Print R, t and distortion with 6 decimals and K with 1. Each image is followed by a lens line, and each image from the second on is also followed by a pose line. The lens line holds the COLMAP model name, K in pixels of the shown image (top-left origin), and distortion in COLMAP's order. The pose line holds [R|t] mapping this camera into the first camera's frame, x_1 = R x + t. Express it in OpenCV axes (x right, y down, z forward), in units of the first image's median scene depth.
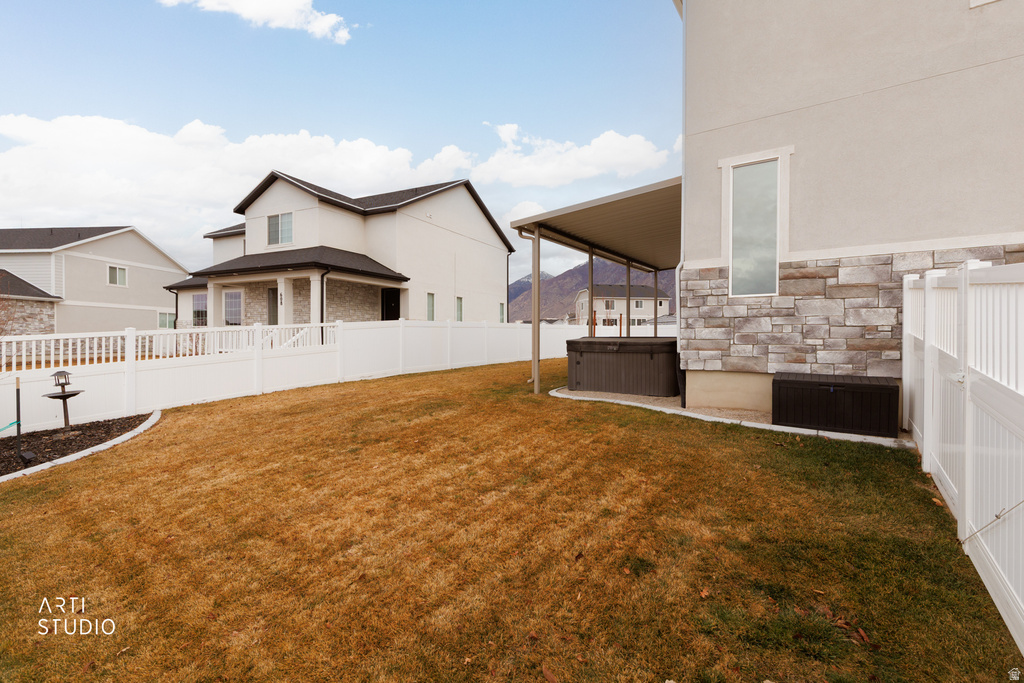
lens RADIAL K [[455.6, 0, 512.0], [0, 455.6, 341.5], [0, 0, 1]] dist [0.003225, 0.000572]
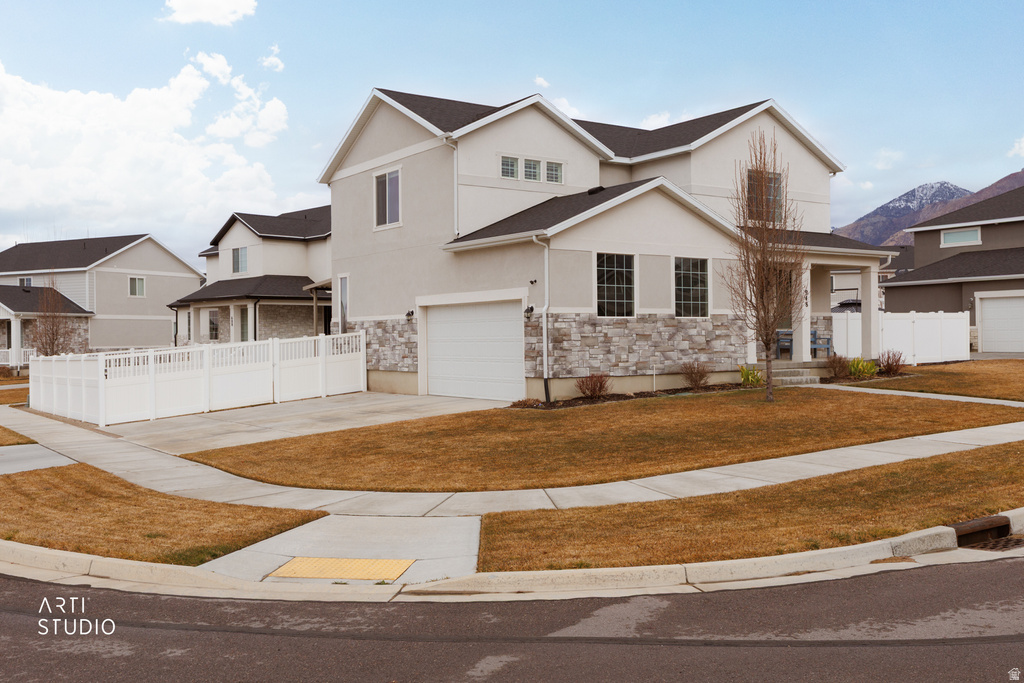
lens RADIAL K [[870.8, 0, 509.6], [0, 870.8, 325.4], [0, 0, 1]] dist [-0.044143, -0.005202]
pose [[0.949978, -0.021631, -0.311566, 0.847664], [0.015653, 0.999643, -0.021674, -0.013544], [0.311924, 0.015713, 0.949977, -0.915936]]
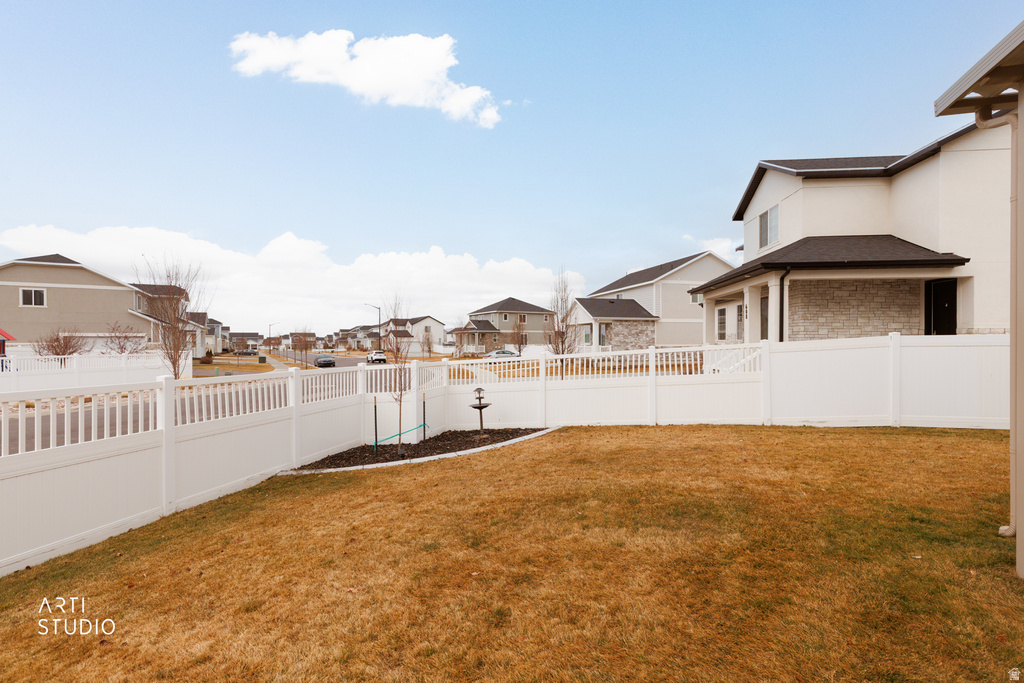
lens RADIAL K [[455.6, 0, 512.0], [0, 455.6, 341.5], [0, 0, 1]] dist [0.003225, 0.000572]
pose [[0.354705, -0.002604, -0.934975, 0.110354], [-0.008356, 0.999947, -0.005955, -0.024589], [0.934941, 0.009925, 0.354664, 0.248315]]
